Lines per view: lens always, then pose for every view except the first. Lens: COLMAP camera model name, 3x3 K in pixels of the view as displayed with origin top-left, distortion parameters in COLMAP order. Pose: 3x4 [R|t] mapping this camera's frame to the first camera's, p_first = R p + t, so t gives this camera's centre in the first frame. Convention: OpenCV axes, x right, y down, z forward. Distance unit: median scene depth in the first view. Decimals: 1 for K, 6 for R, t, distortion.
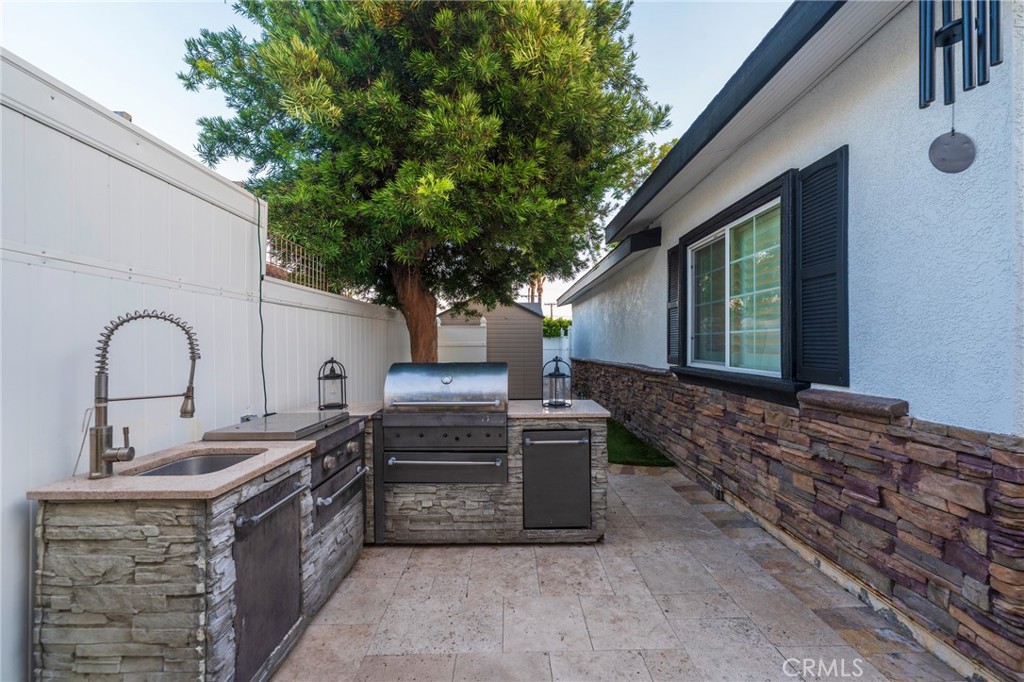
lens RADIAL K [[420.5, 0, 512.0], [0, 420.5, 341.0], [0, 0, 1]] dist [-0.000787, -0.000106]
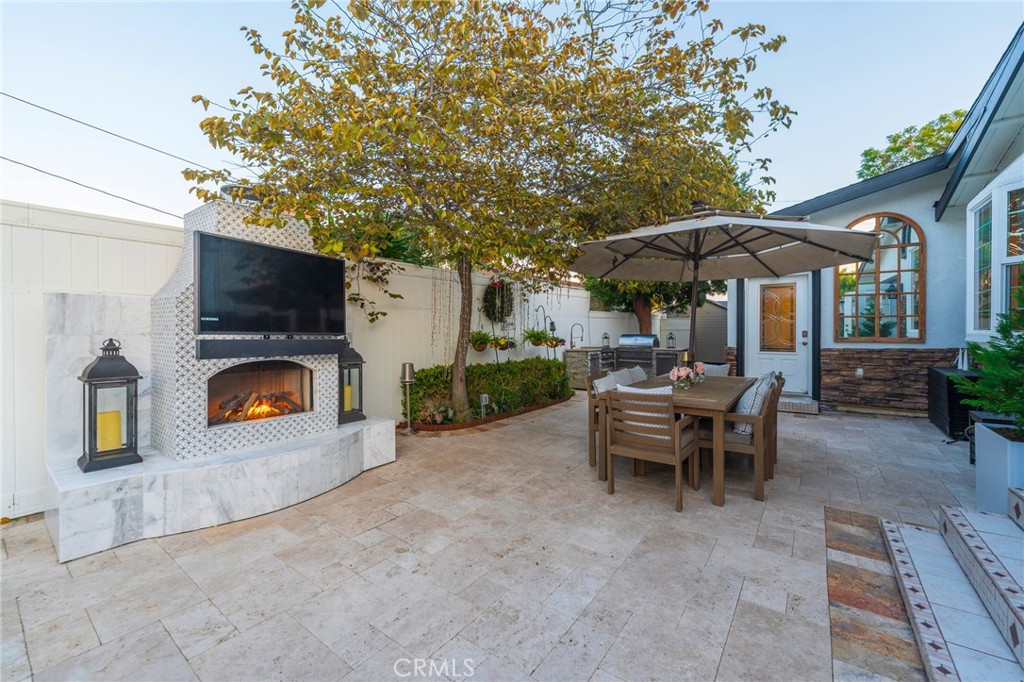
lens RADIAL K [[414.7, 0, 512.0], [0, 414.7, 334.3], [0, 0, 1]] dist [-0.001623, -0.000450]
pose [[0.800643, 0.007644, -0.599093, 1.036251], [0.005468, 0.999784, 0.020063, -0.020749], [0.599117, -0.019339, 0.800428, -2.278018]]
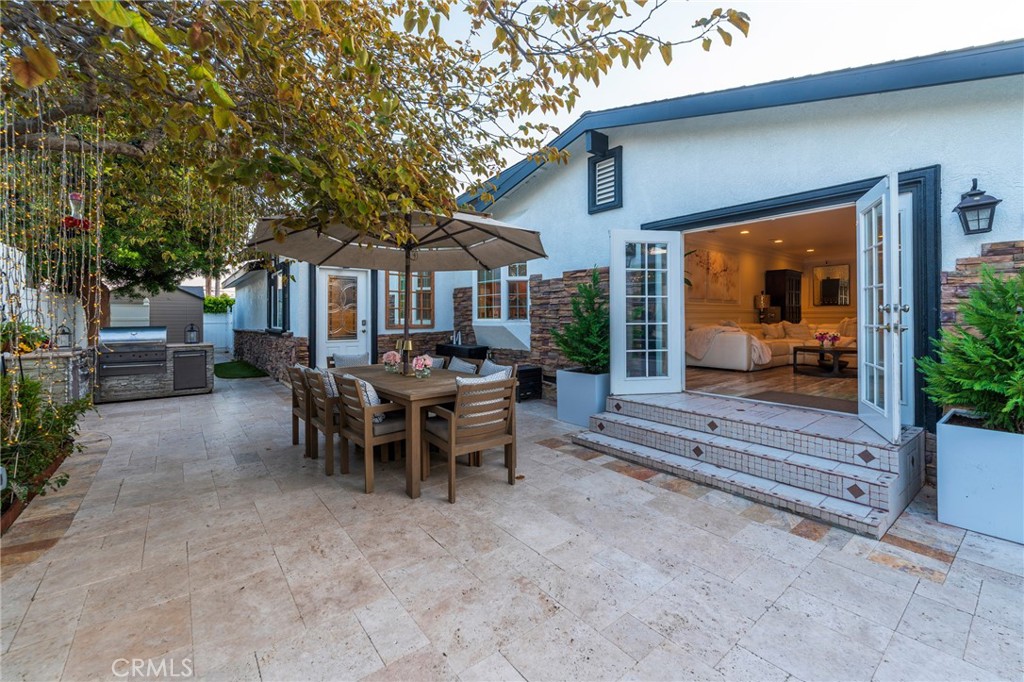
lens RADIAL K [[421.0, 0, 508.1], [0, 421.0, 314.8], [0, 0, 1]] dist [-0.001709, -0.000437]
pose [[0.791131, 0.003836, 0.611635, 0.063727], [-0.002434, 0.999992, -0.003124, -0.010894], [-0.611642, 0.000983, 0.791134, -2.104835]]
